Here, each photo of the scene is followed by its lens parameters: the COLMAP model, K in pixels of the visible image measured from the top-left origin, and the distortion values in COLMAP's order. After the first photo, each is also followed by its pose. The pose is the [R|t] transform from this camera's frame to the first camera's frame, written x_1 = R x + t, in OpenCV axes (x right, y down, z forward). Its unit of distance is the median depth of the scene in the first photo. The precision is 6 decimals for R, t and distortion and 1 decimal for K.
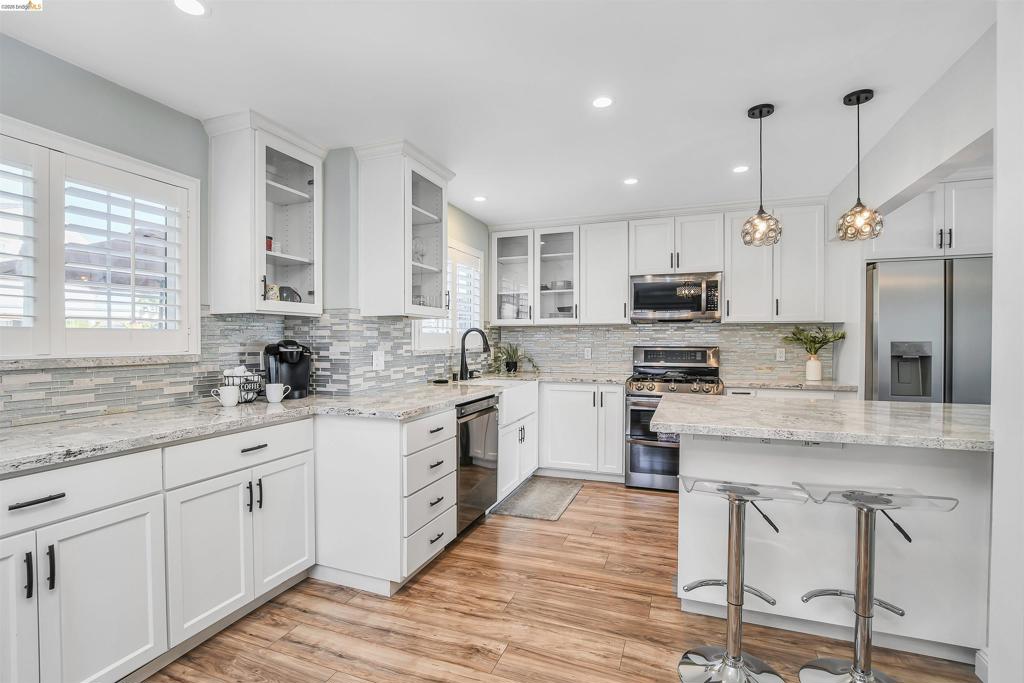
lens RADIAL K [[470.3, 0, 504.4], [0, 470.3, 345.5], [0, 0, 1]] dist [-0.025796, 0.000319]
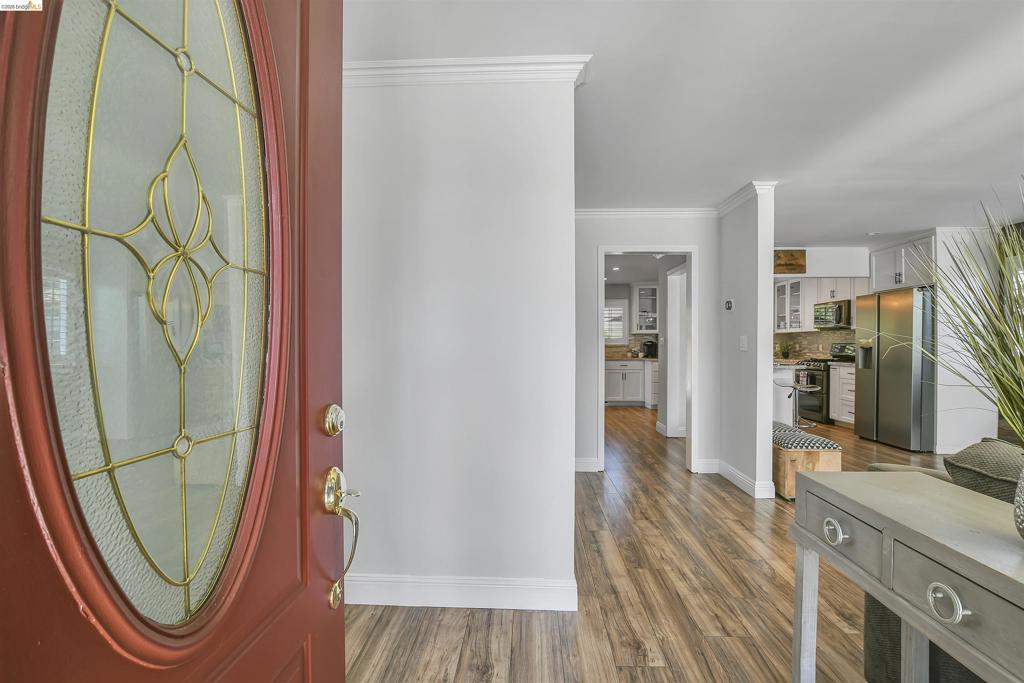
lens RADIAL K [[470.3, 0, 504.4], [0, 470.3, 345.5], [0, 0, 1]] dist [-0.025796, 0.000319]
pose [[0.301269, 0.006053, -0.953520, 1.780220], [-0.006965, 0.999967, 0.004148, 0.012517], [0.953514, 0.005392, 0.301301, -0.748680]]
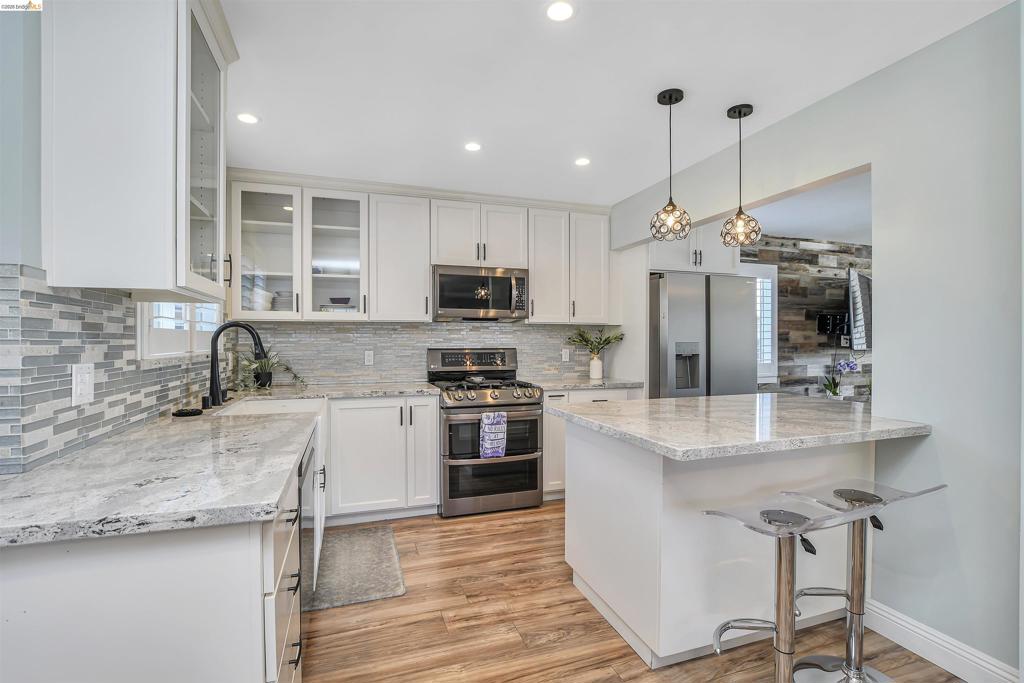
lens RADIAL K [[470.3, 0, 504.4], [0, 470.3, 345.5], [0, 0, 1]] dist [-0.025796, 0.000319]
pose [[0.767871, -0.005789, 0.640578, -0.193205], [0.008285, 0.999965, -0.000895, -0.002044], [-0.640551, 0.005994, 0.767892, 0.304007]]
